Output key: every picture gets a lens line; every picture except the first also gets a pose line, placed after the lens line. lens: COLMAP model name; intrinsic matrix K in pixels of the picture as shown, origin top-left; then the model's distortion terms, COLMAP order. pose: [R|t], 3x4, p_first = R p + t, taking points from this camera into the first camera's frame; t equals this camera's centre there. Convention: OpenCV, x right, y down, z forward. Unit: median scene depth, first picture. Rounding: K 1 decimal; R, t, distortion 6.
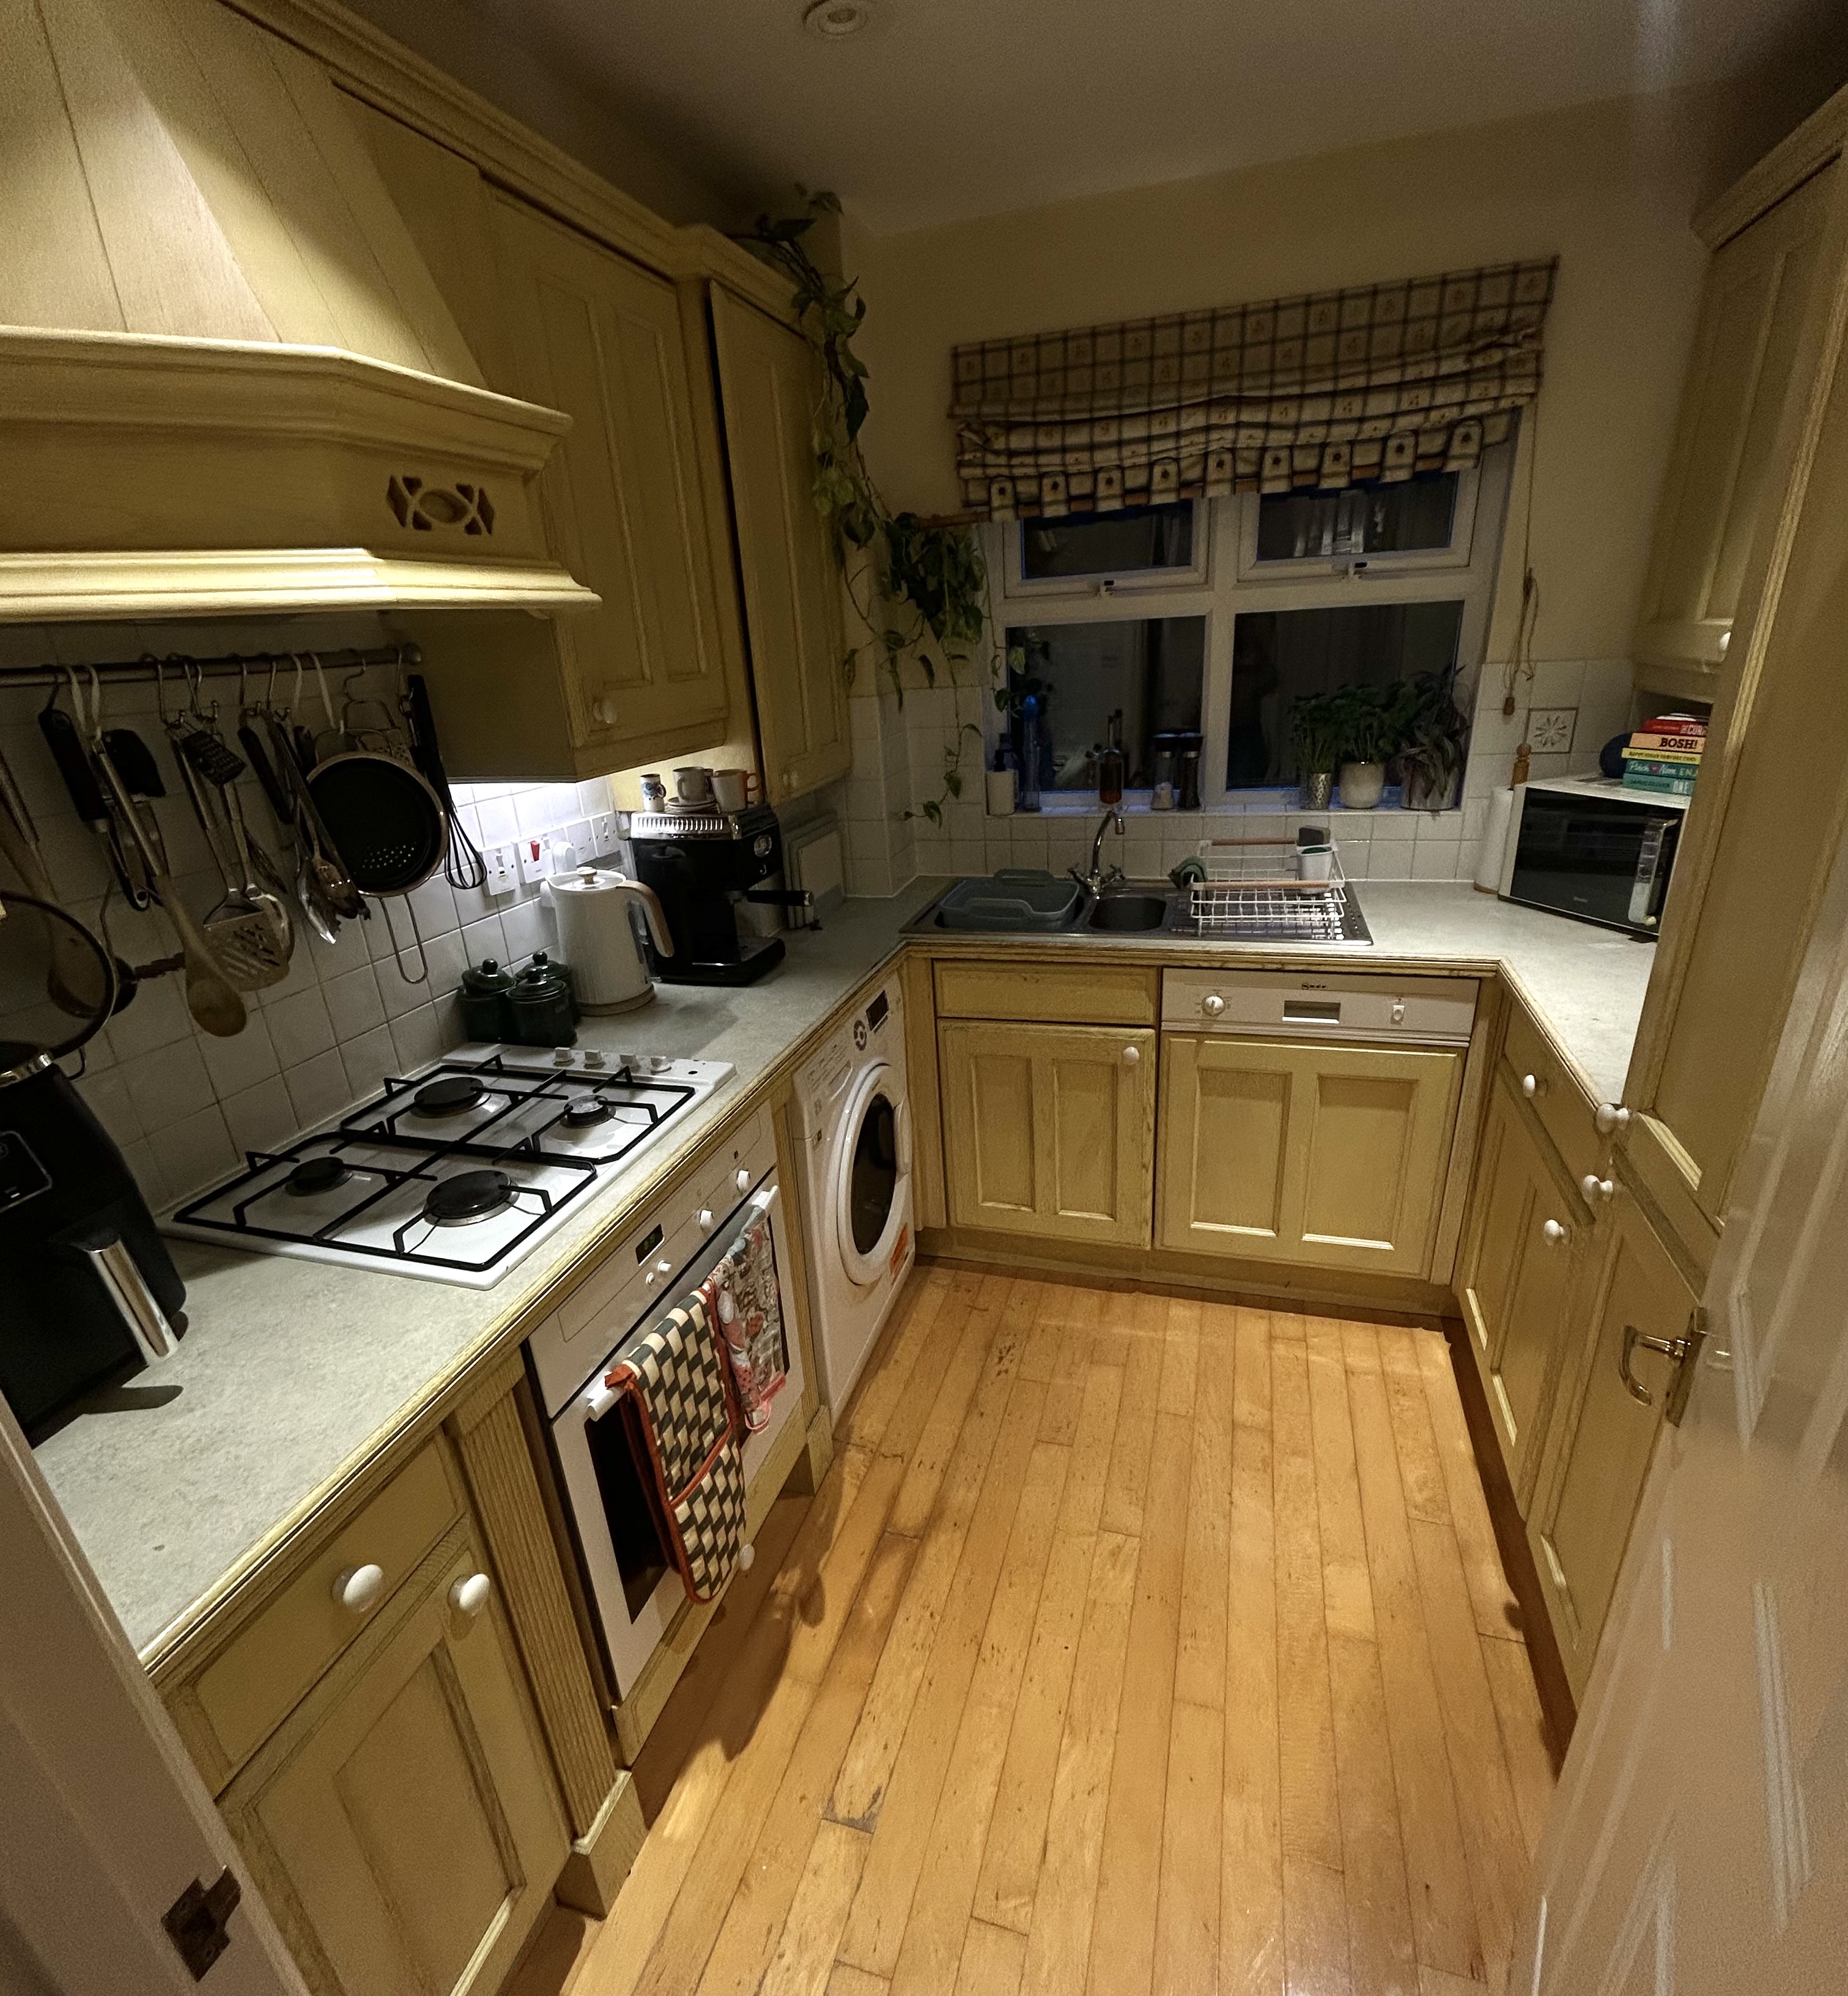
lens RADIAL K [[962.7, 0, 924.0], [0, 962.7, 998.0], [0, 0, 1]] dist [-0.000031, -0.000012]
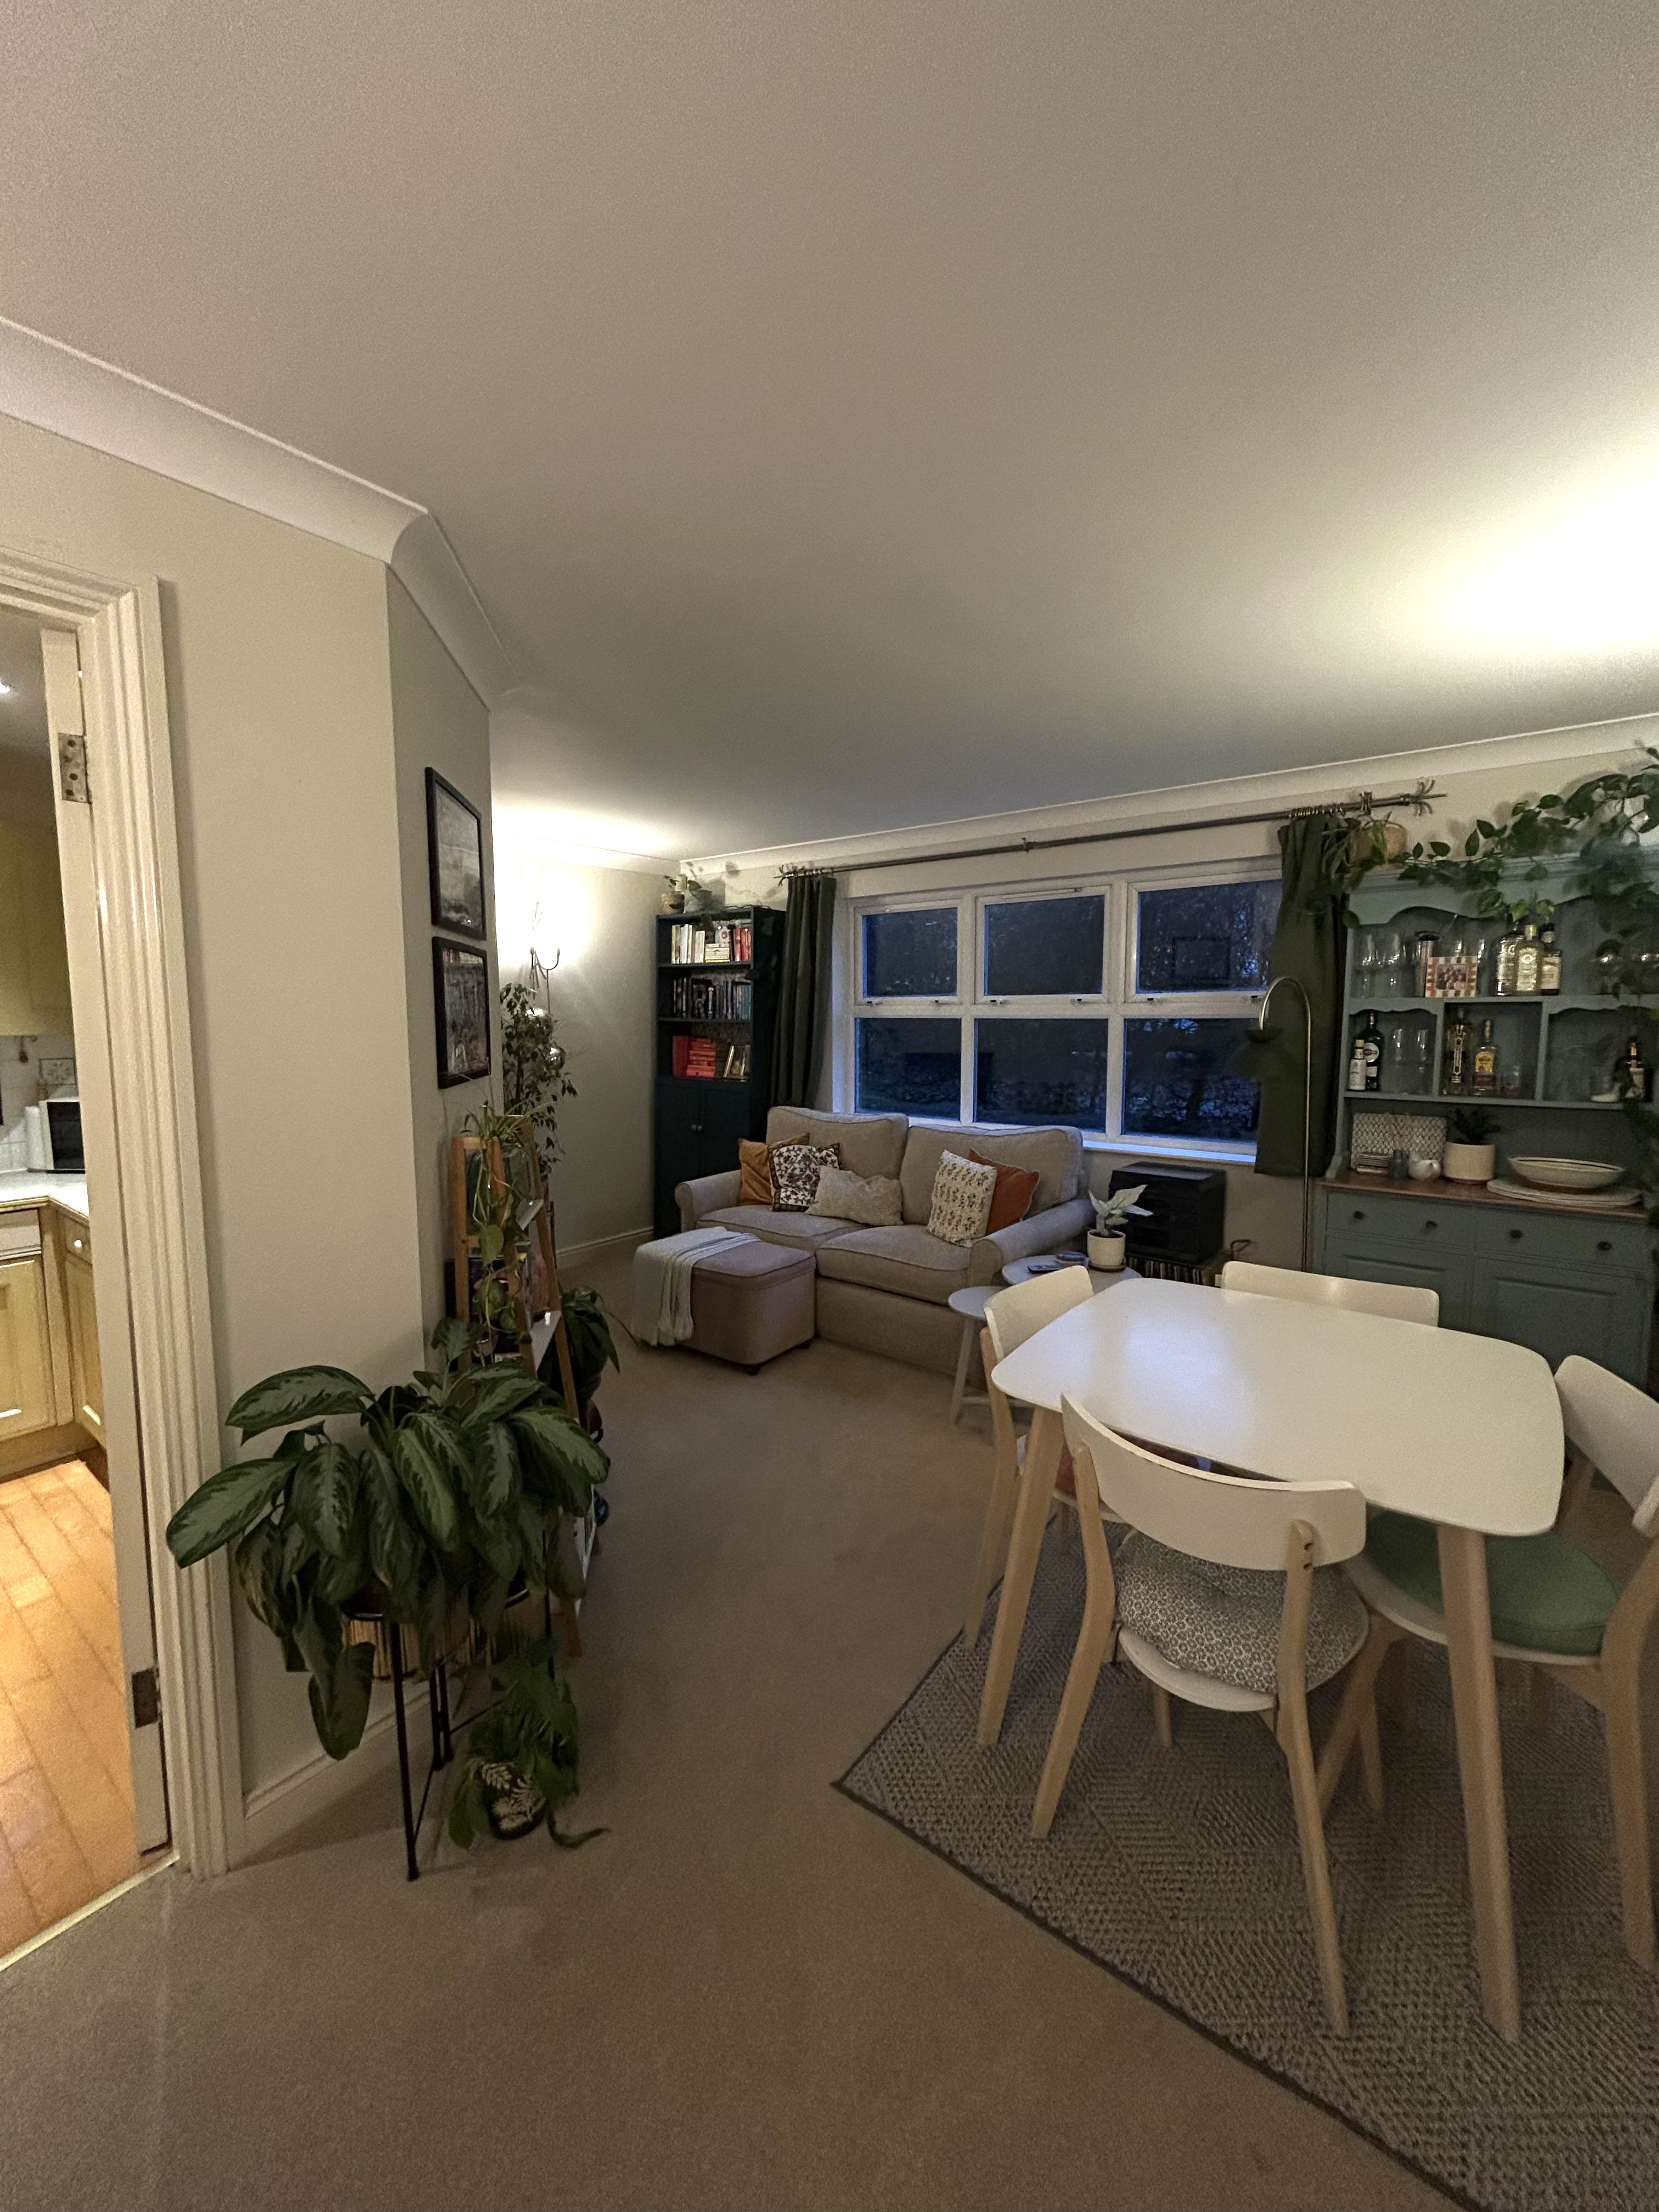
lens RADIAL K [[886.2, 0, 829.5], [0, 886.2, 1106.0], [0, 0, 1]] dist [0.000239, 0.000020]
pose [[0.342748, -0.043533, 0.938418, -0.316705], [0.321692, 0.943971, -0.073704, 0.312519], [-0.882631, 0.327144, 0.337548, -0.649194]]
